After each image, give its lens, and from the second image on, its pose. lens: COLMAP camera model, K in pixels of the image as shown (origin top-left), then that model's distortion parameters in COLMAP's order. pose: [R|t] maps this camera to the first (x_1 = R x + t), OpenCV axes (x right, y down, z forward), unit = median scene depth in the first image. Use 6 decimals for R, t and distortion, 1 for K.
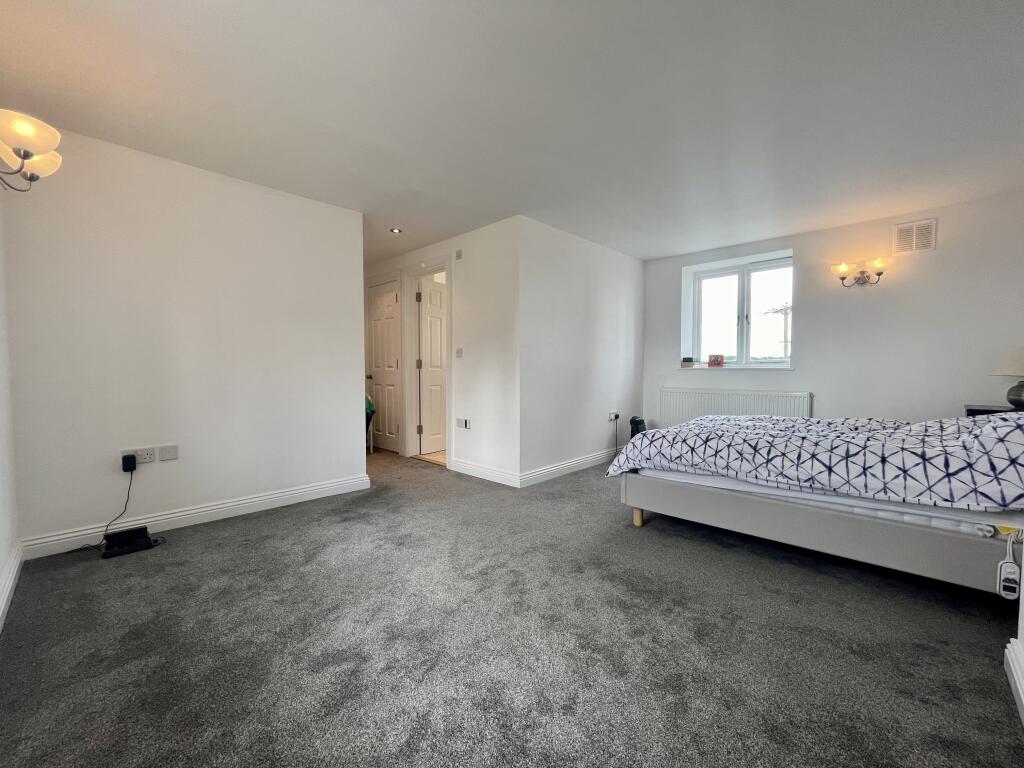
lens RADIAL K [[419.5, 0, 510.9], [0, 419.5, 384.1], [0, 0, 1]] dist [-0.001264, -0.000088]
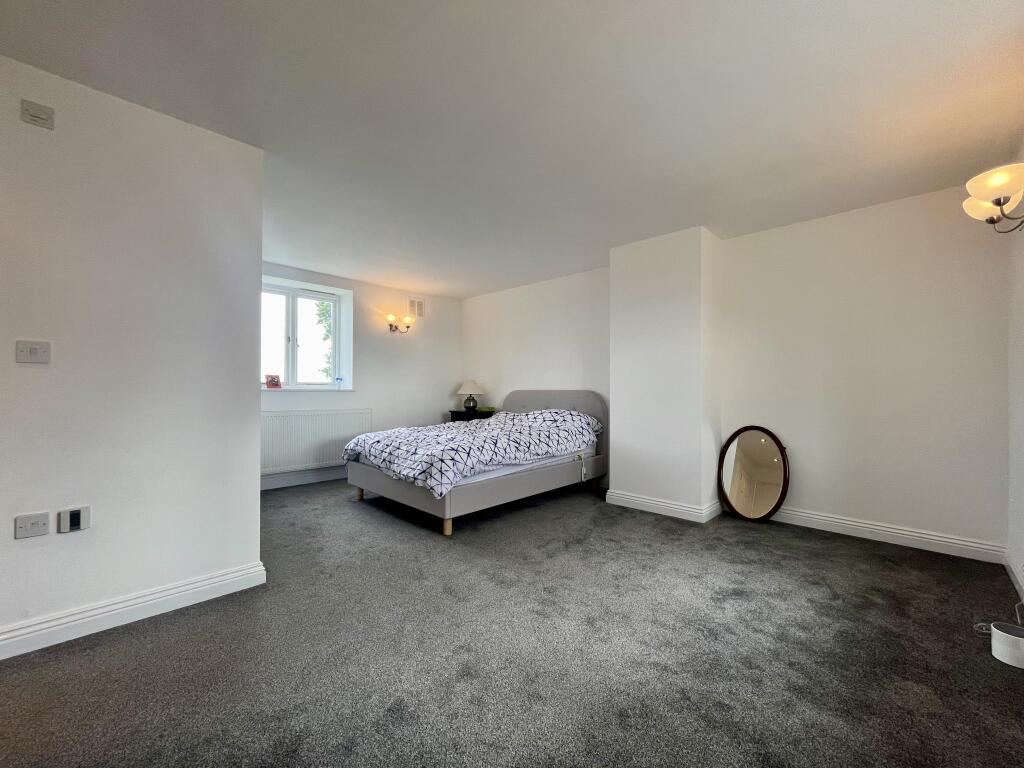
lens RADIAL K [[419.5, 0, 510.9], [0, 419.5, 385.2], [0, 0, 1]] dist [-0.001264, -0.000088]
pose [[0.008258, 0.009801, 0.999918, -0.612520], [0.031204, 0.999462, -0.010054, -0.028813], [-0.999479, 0.031285, 0.007948, 0.625782]]
